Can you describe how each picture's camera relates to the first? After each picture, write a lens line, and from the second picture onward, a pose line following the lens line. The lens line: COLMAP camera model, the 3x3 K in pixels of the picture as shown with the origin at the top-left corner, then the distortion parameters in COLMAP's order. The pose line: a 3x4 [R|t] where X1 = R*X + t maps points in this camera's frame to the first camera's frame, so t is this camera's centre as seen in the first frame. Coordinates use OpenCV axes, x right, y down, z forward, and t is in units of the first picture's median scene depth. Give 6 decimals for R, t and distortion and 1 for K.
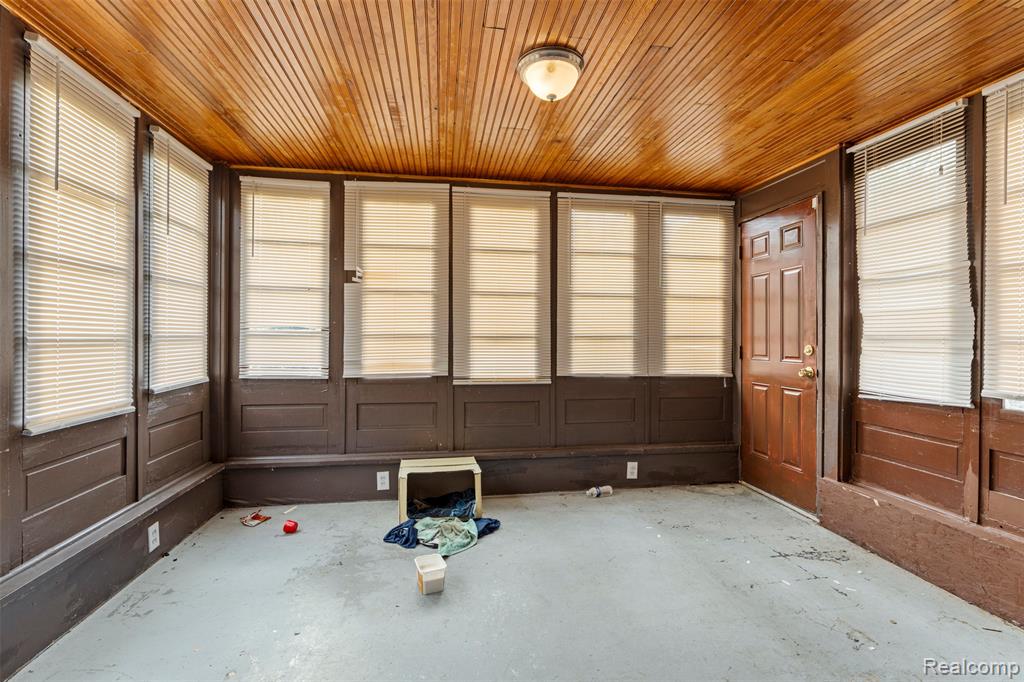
lens RADIAL K [[463.4, 0, 511.5], [0, 463.4, 338.0], [0, 0, 1]] dist [-0.008866, 0.003181]
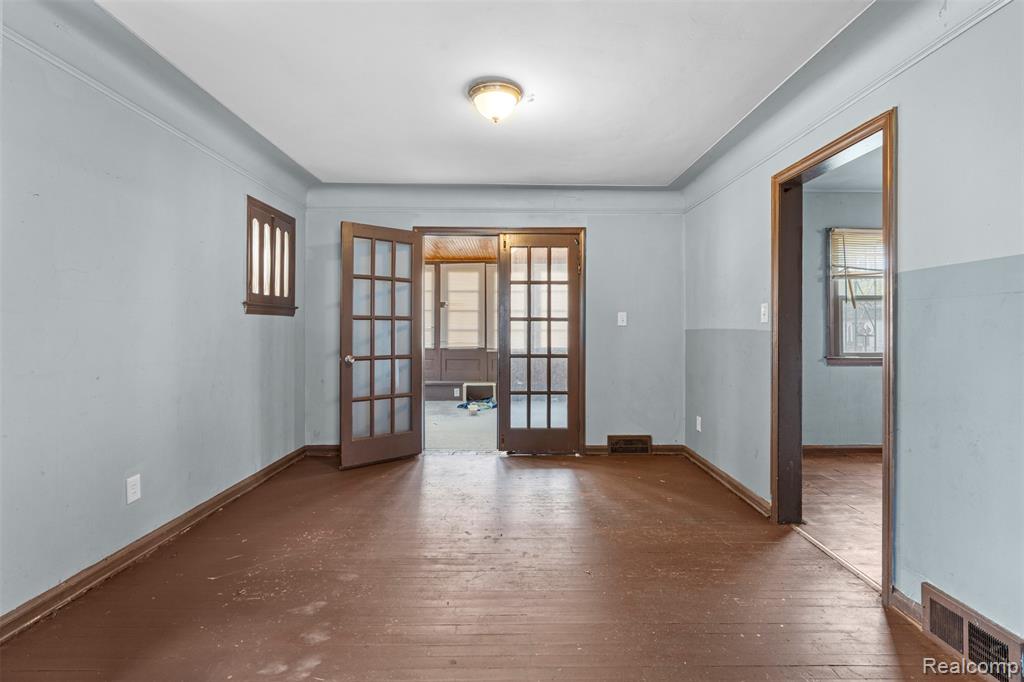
lens RADIAL K [[463.4, 0, 505.3], [0, 463.4, 330.4], [0, 0, 1]] dist [-0.008866, 0.003181]
pose [[0.986321, -0.001008, -0.164830, 0.345285], [0.001465, 0.999995, 0.002654, -0.009310], [0.164826, -0.002859, 0.986318, -1.246580]]
